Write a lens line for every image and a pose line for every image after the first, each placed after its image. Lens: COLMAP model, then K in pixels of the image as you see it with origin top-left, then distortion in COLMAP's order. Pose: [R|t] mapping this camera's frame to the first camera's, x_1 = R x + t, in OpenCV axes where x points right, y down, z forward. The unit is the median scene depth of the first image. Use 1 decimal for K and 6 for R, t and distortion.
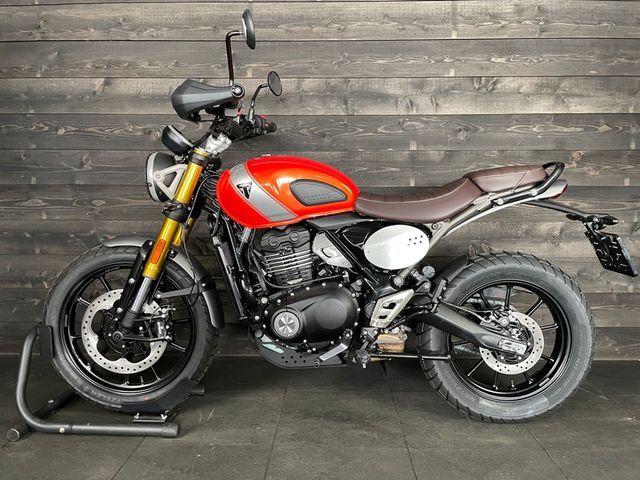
lens RADIAL K [[496.5, 0, 325.5], [0, 496.5, 236.0], [0, 0, 1]] dist [0.074678, -0.106041]
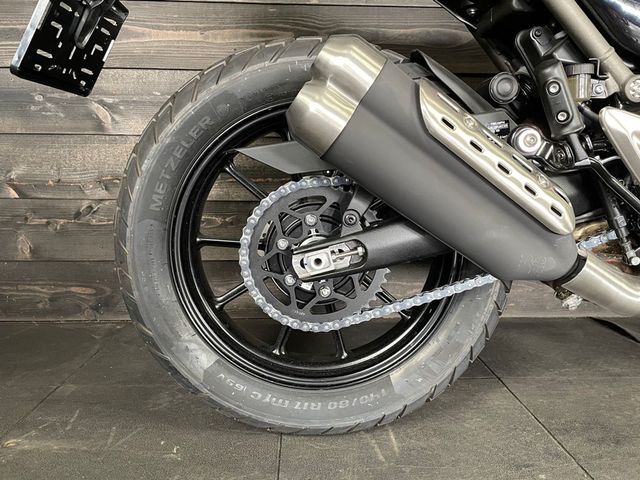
lens RADIAL K [[496.5, 0, 320.2], [0, 496.5, 237.0], [0, 0, 1]] dist [0.074678, -0.106041]
pose [[0.998037, -0.005140, 0.062417, -0.334545], [0.002295, 0.998959, 0.045561, 0.172749], [-0.062586, -0.045328, 0.997010, 0.616735]]
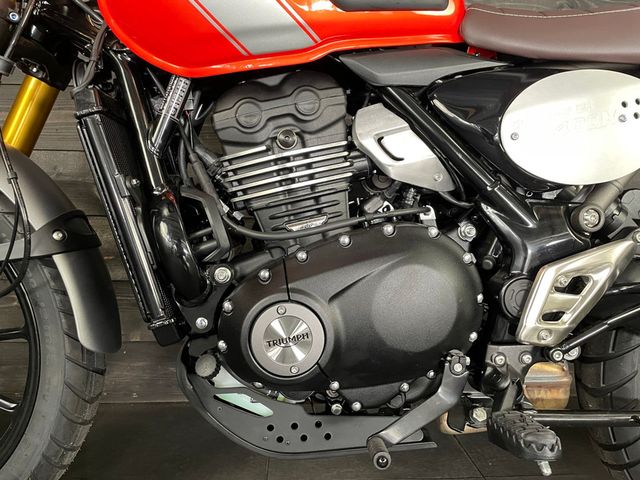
lens RADIAL K [[496.5, 0, 329.8], [0, 496.5, 235.8], [0, 0, 1]] dist [0.074678, -0.106041]
pose [[0.995263, 0.007198, 0.096950, -0.078017], [-0.003533, 0.999275, -0.037916, 0.111557], [-0.097153, 0.037394, 0.994567, 0.608925]]
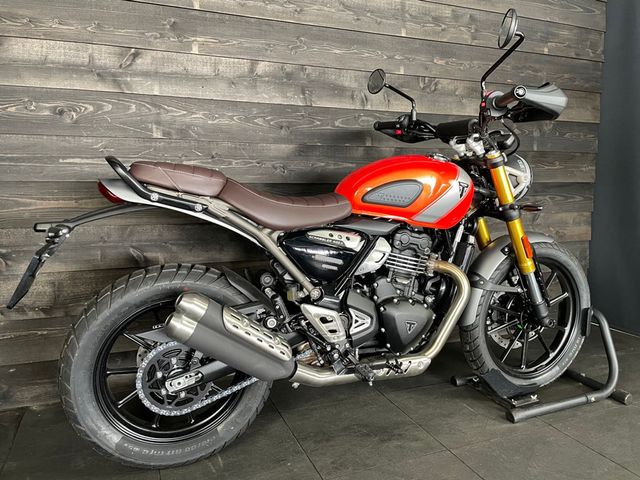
lens RADIAL K [[496.5, 0, 329.9], [0, 496.5, 236.1], [0, 0, 1]] dist [0.074678, -0.106041]
pose [[0.913005, -0.044613, 0.405502, -0.406094], [0.032874, 0.998816, 0.035872, -0.043928], [-0.406622, -0.019421, 0.913390, 0.176186]]
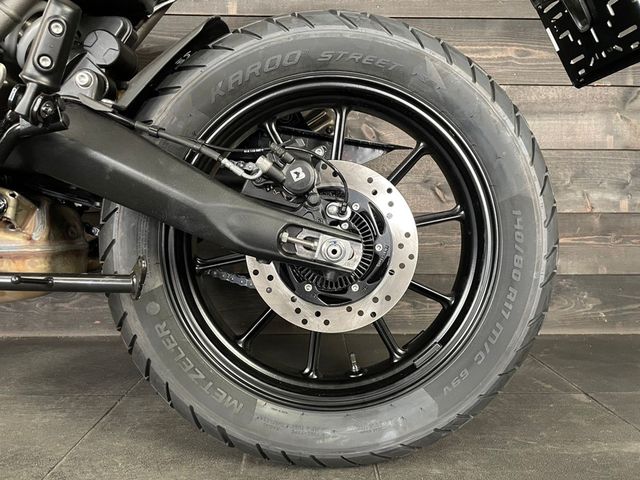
lens RADIAL K [[496.5, 0, 330.4], [0, 496.5, 236.3], [0, 0, 1]] dist [0.074678, -0.106041]
pose [[0.998819, -0.002311, 0.048541, 0.346009], [0.003564, 0.999662, -0.025735, 0.211563], [-0.048465, 0.025877, 0.998490, 0.627381]]
